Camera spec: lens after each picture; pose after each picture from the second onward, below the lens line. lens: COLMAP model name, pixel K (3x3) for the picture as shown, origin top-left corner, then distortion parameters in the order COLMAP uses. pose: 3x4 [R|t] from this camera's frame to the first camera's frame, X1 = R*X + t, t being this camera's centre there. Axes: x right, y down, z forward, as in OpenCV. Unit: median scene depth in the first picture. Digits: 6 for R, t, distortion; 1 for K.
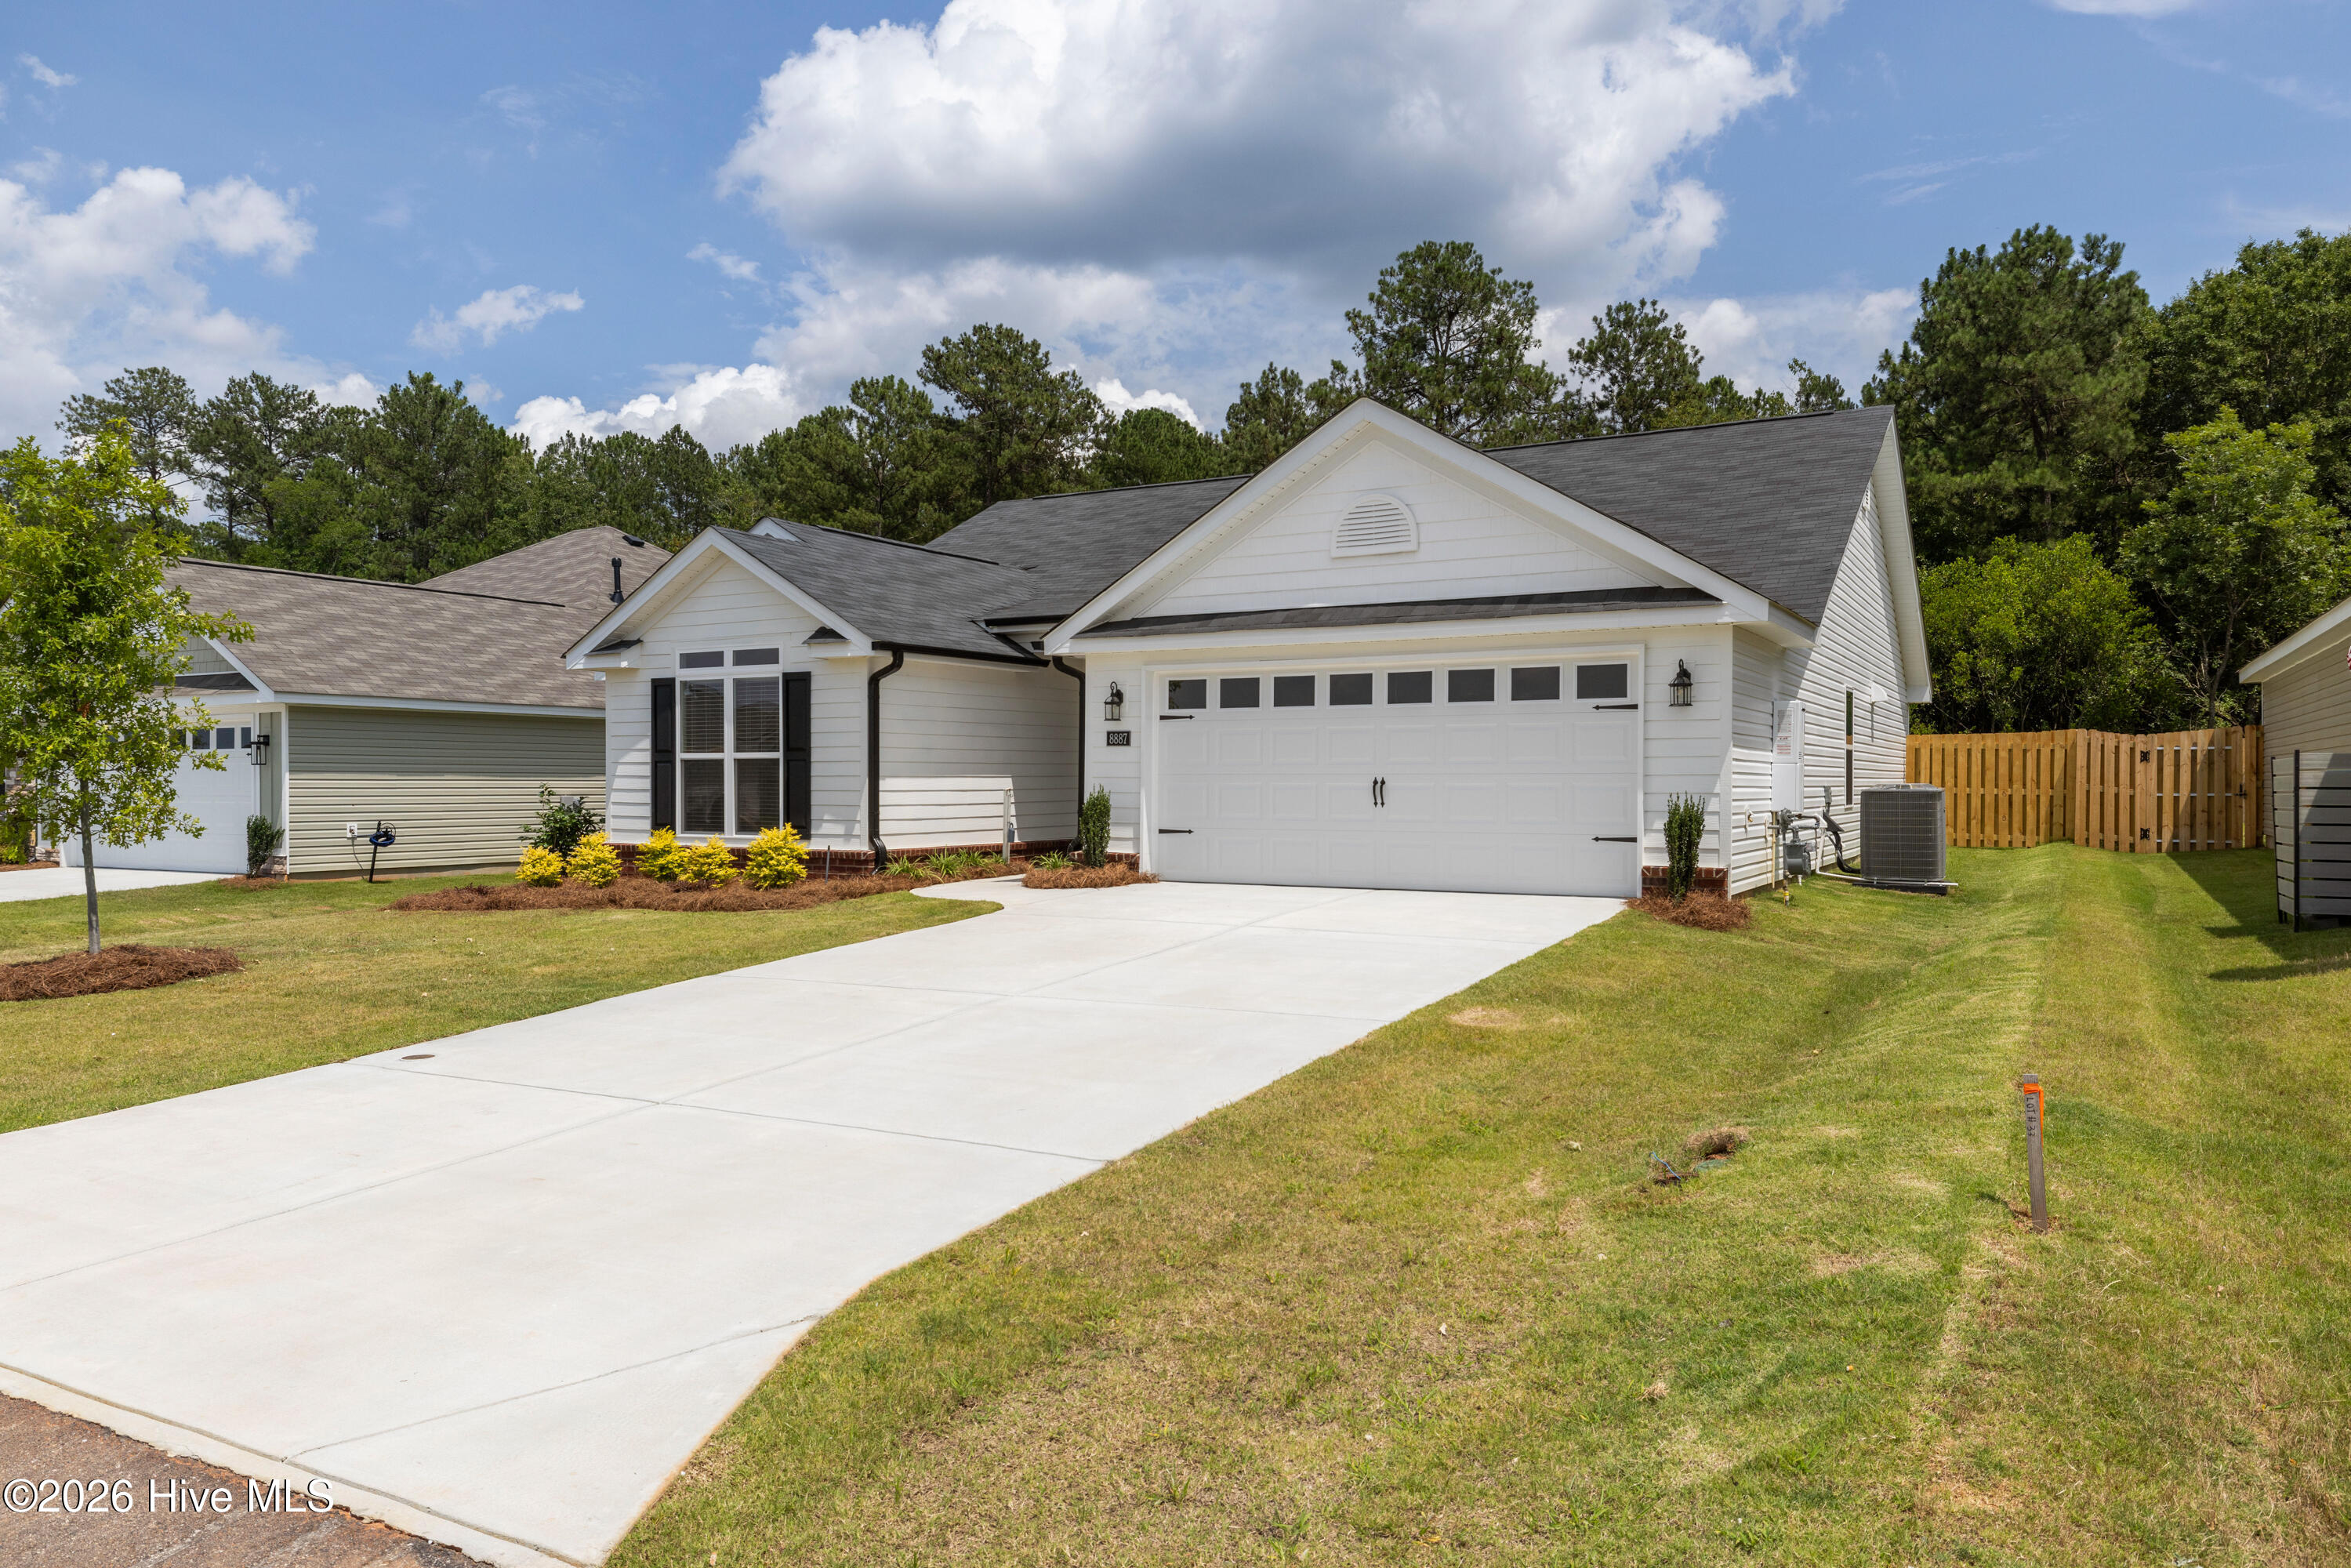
lens RADIAL K [[1599.8, 0, 1183.9], [0, 1599.8, 809.7], [0, 0, 1]] dist [0.007225, -0.006327]
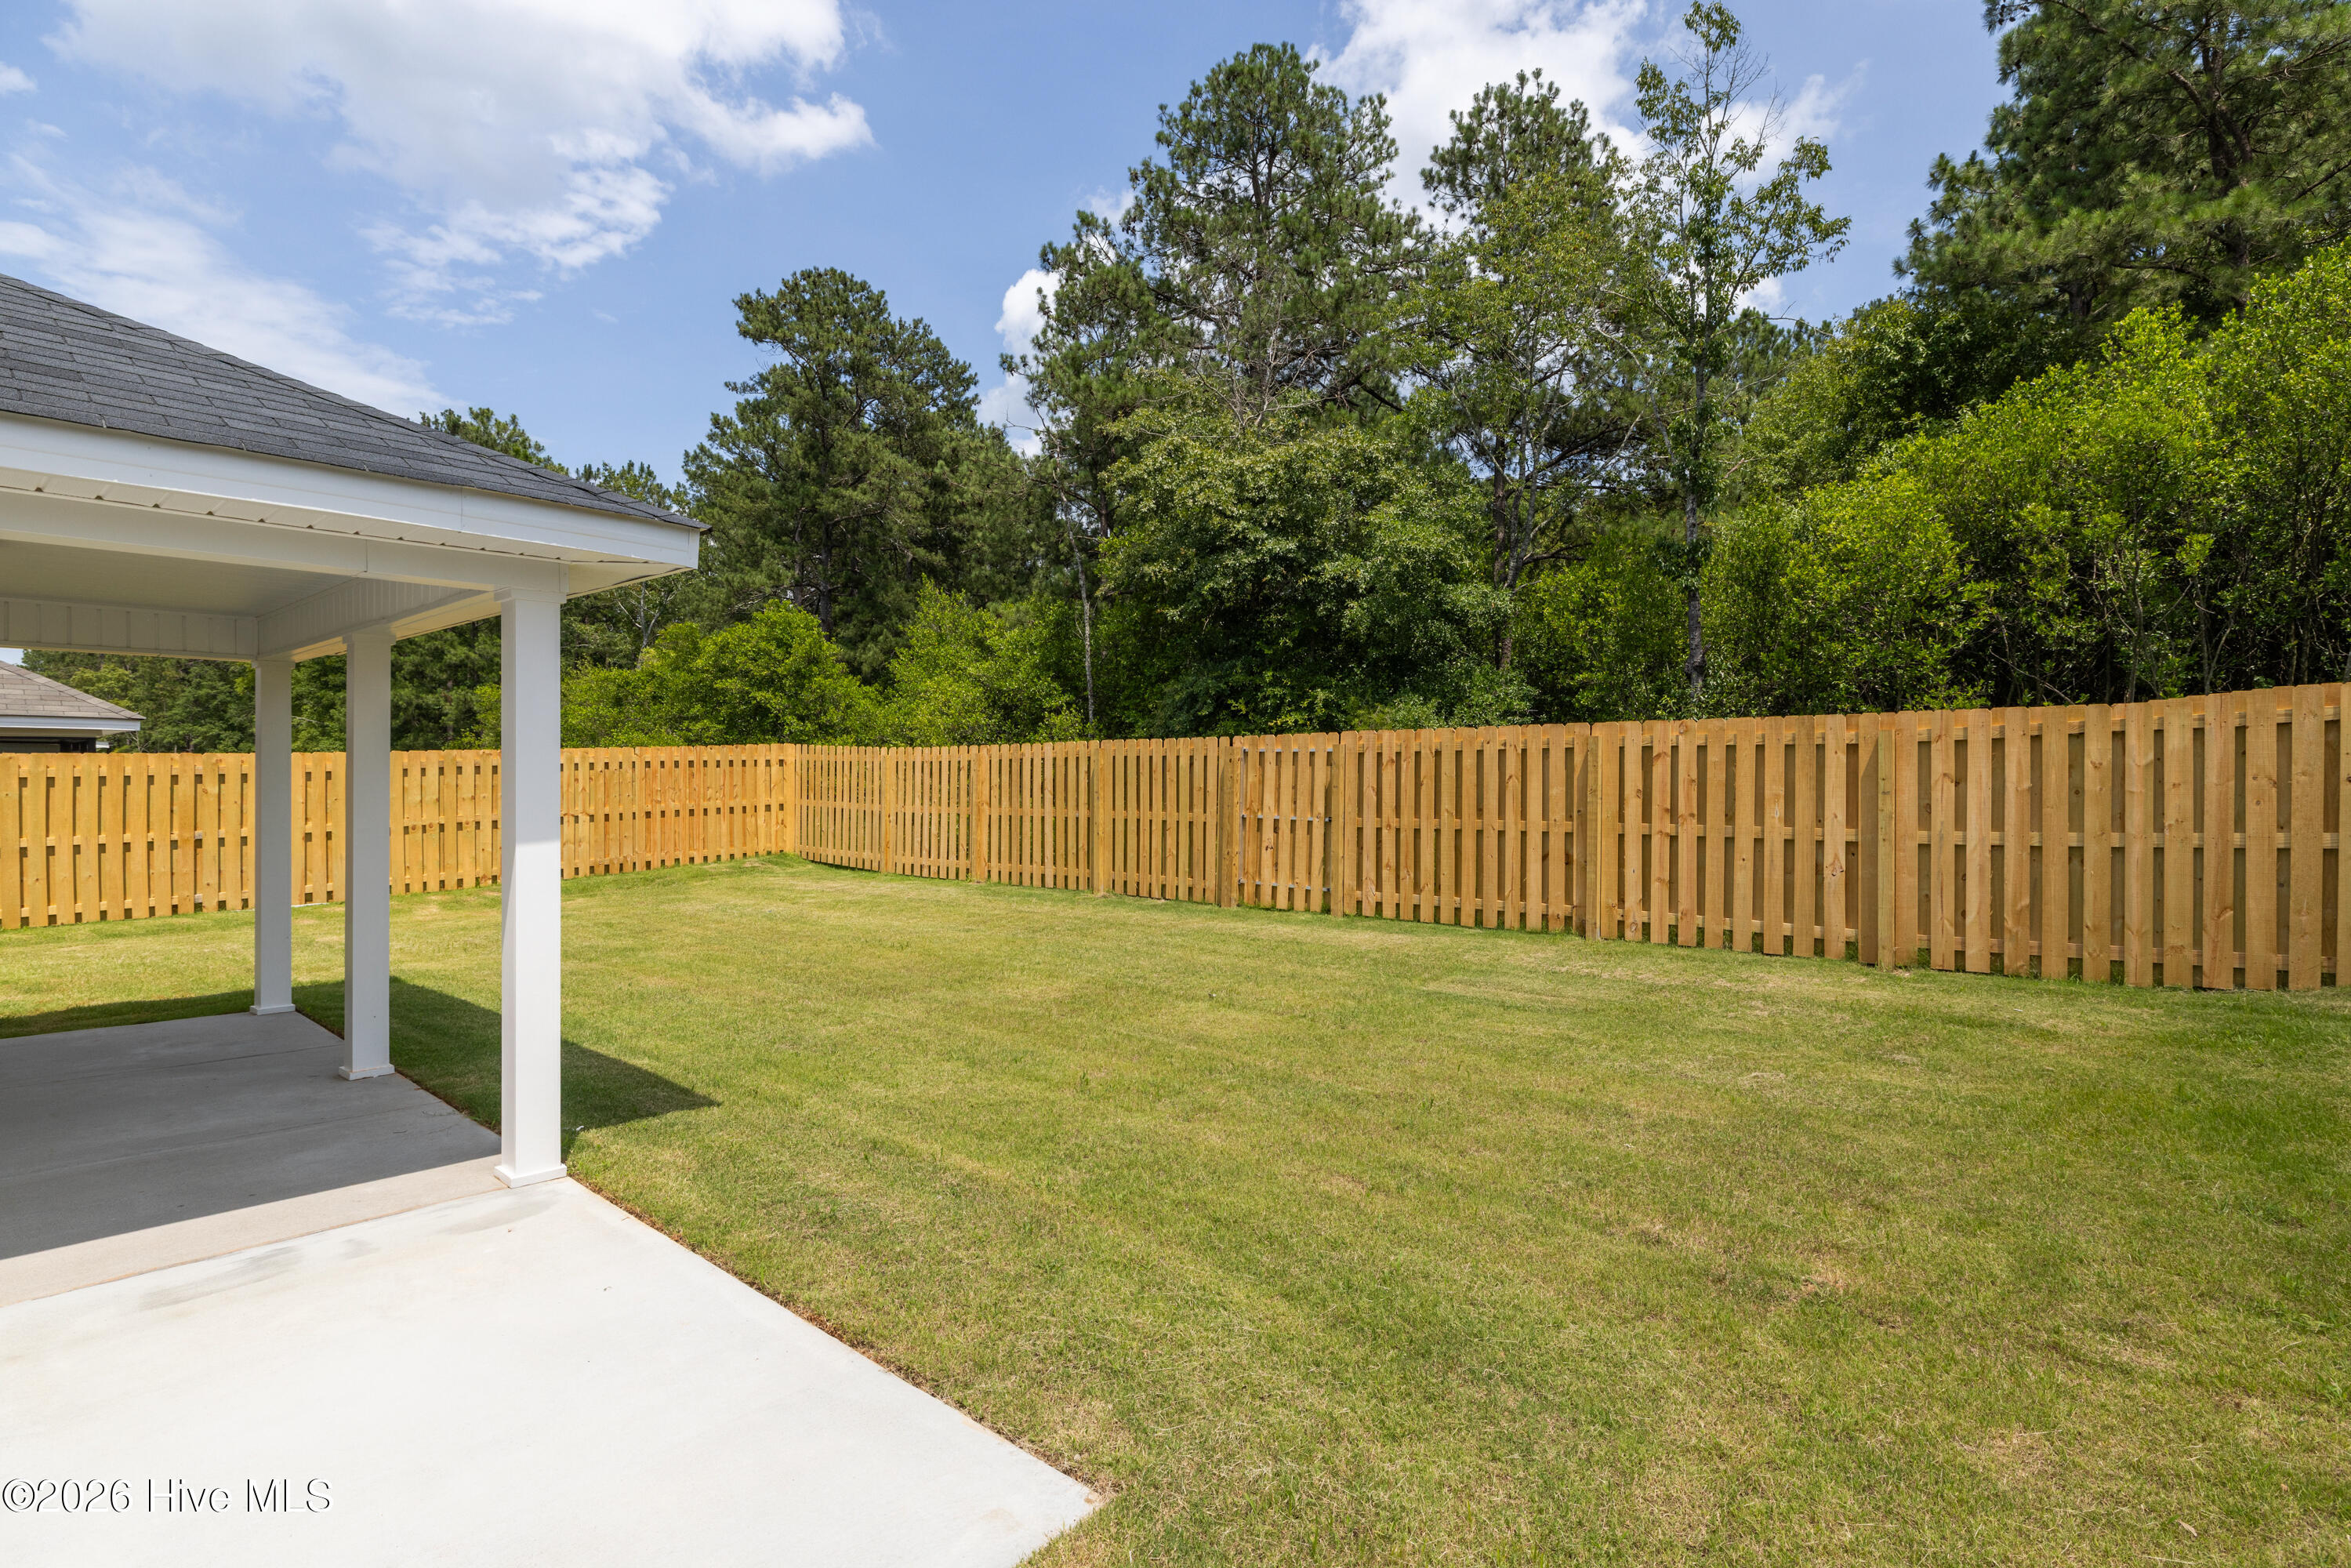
lens RADIAL K [[1135.4, 0, 1175.5], [0, 1135.4, 784.0], [0, 0, 1]] dist [0.003029, -0.000605]
pose [[0.975872, 0.003213, -0.218322, 0.808486], [-0.004214, 0.999983, -0.004121, -0.057282], [0.218305, 0.004942, 0.975868, 1.631018]]
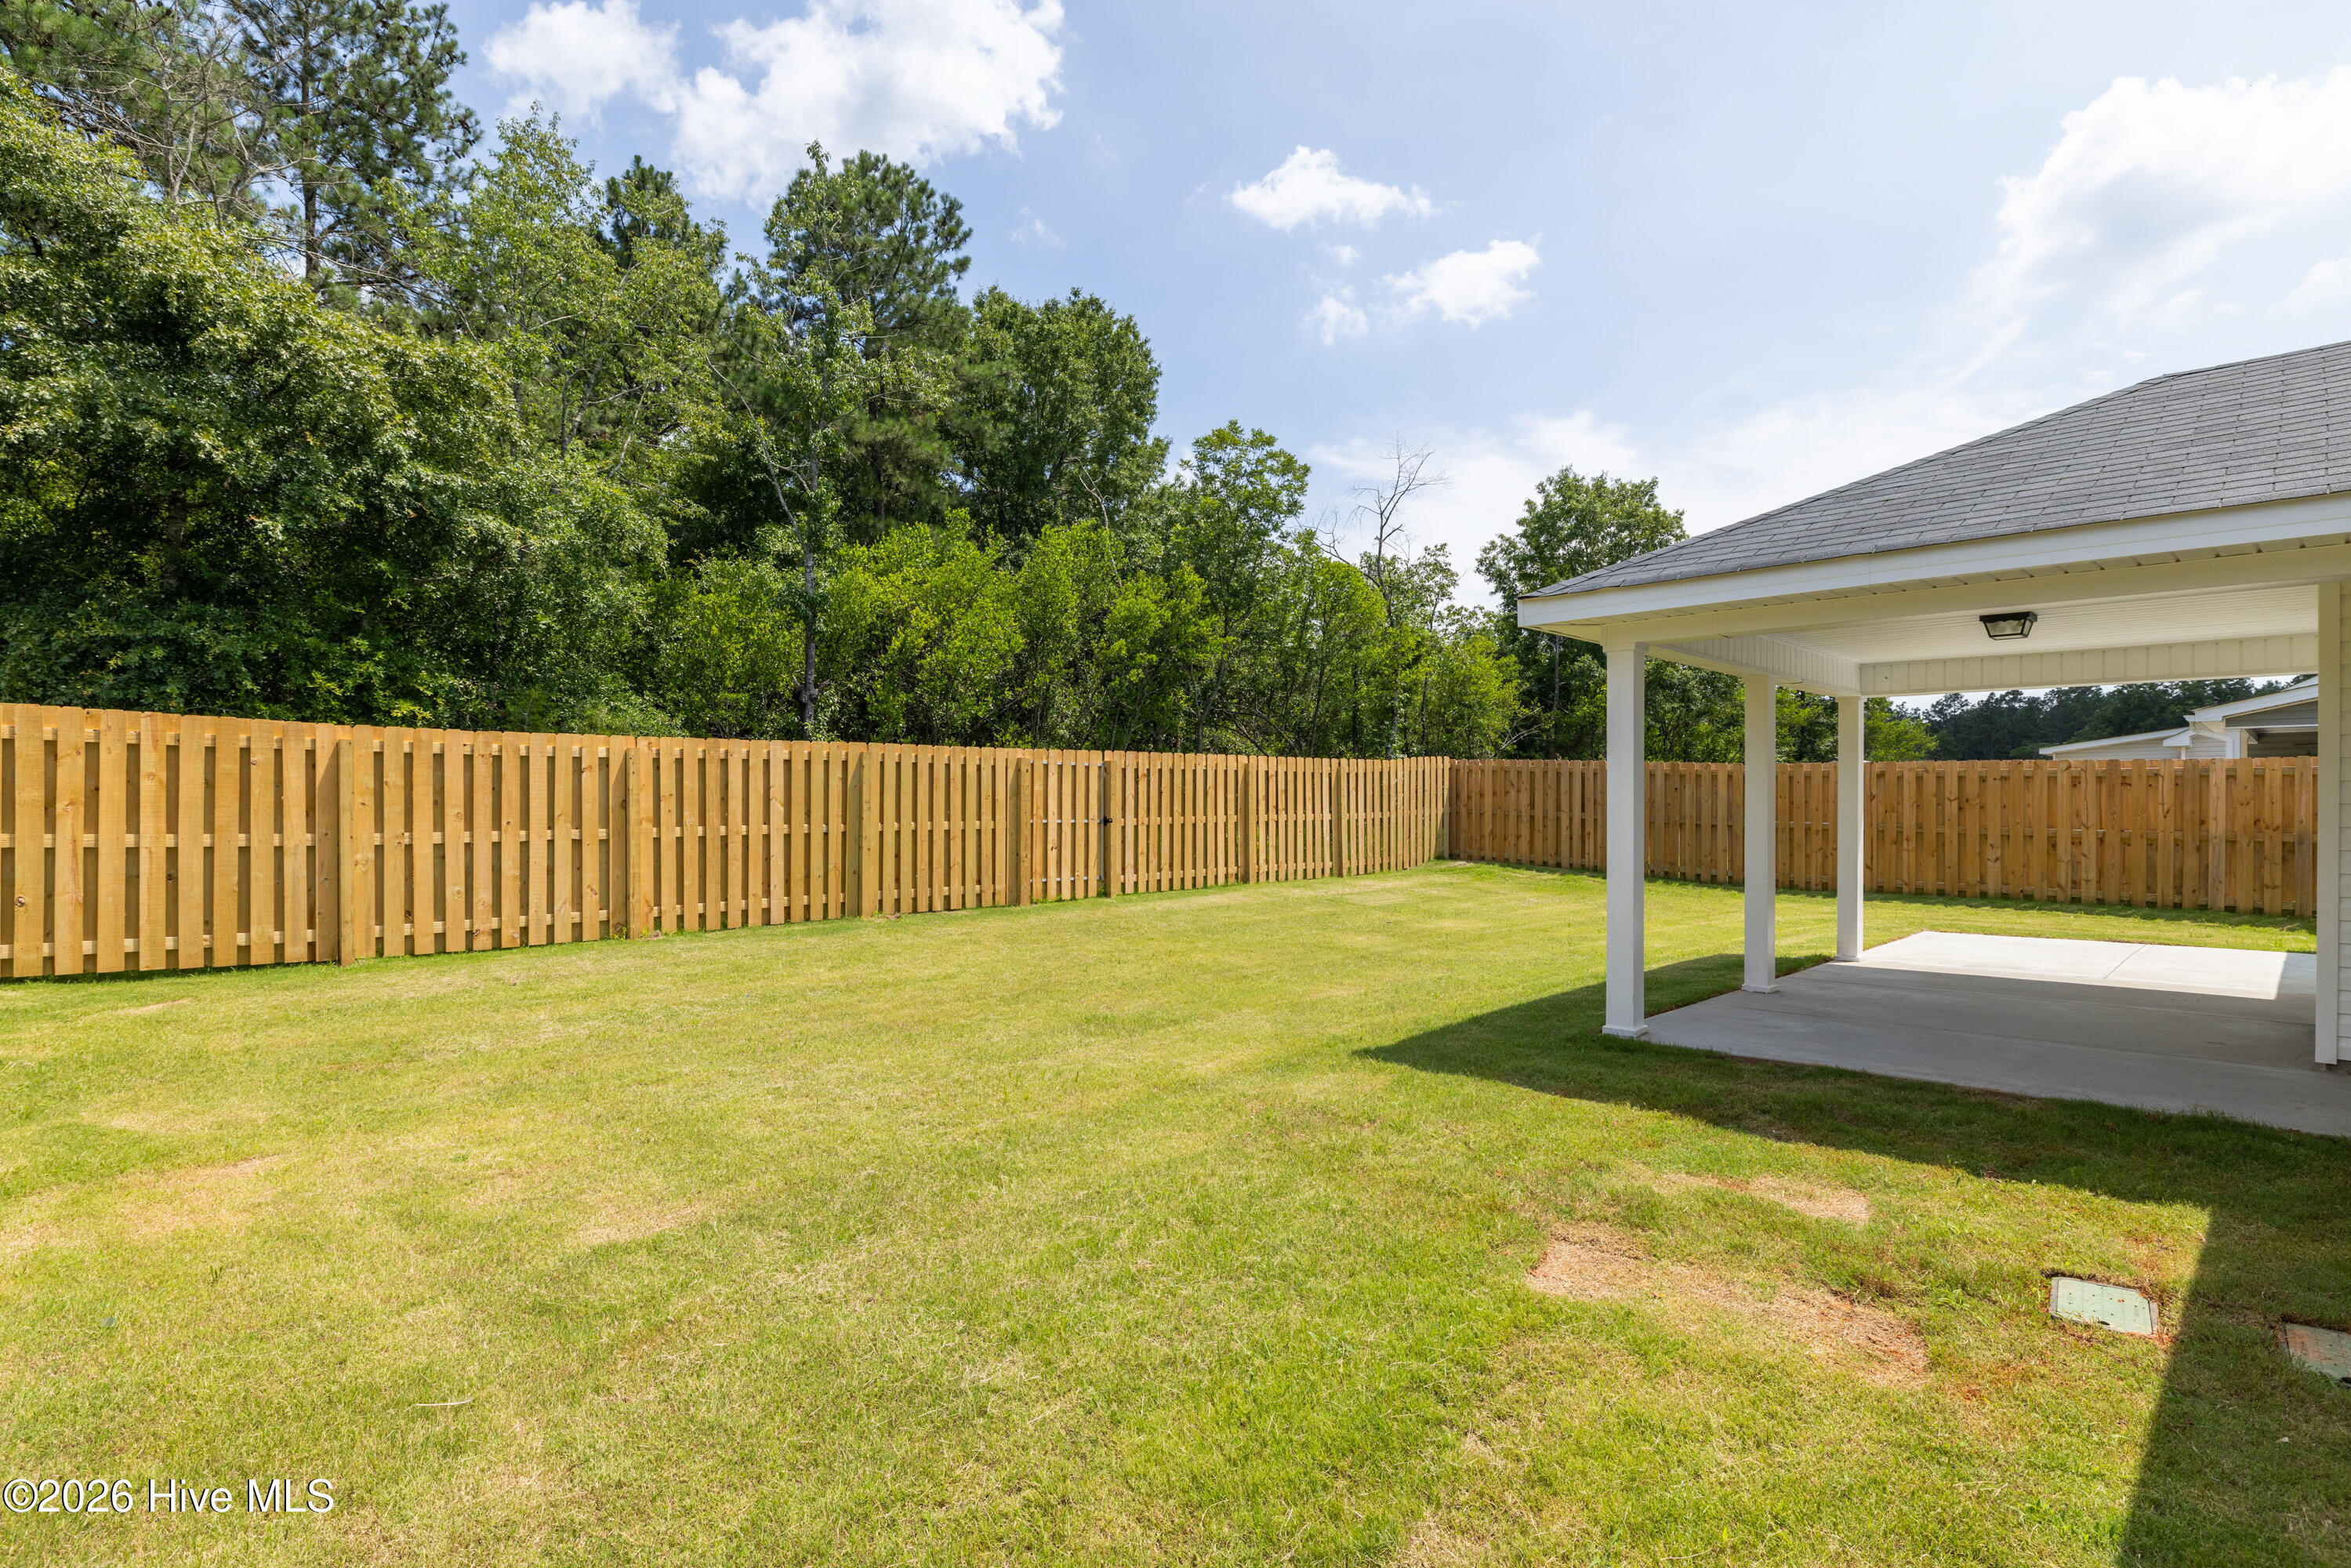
lens RADIAL K [[1134.8, 0, 1187.7], [0, 1134.8, 798.2], [0, 0, 1]] dist [0.001994, 0.000045]
pose [[0.276606, -0.004533, 0.960973, -0.036391], [0.000302, 0.999989, 0.004630, -0.060627], [-0.960983, -0.000990, 0.276604, 2.013707]]
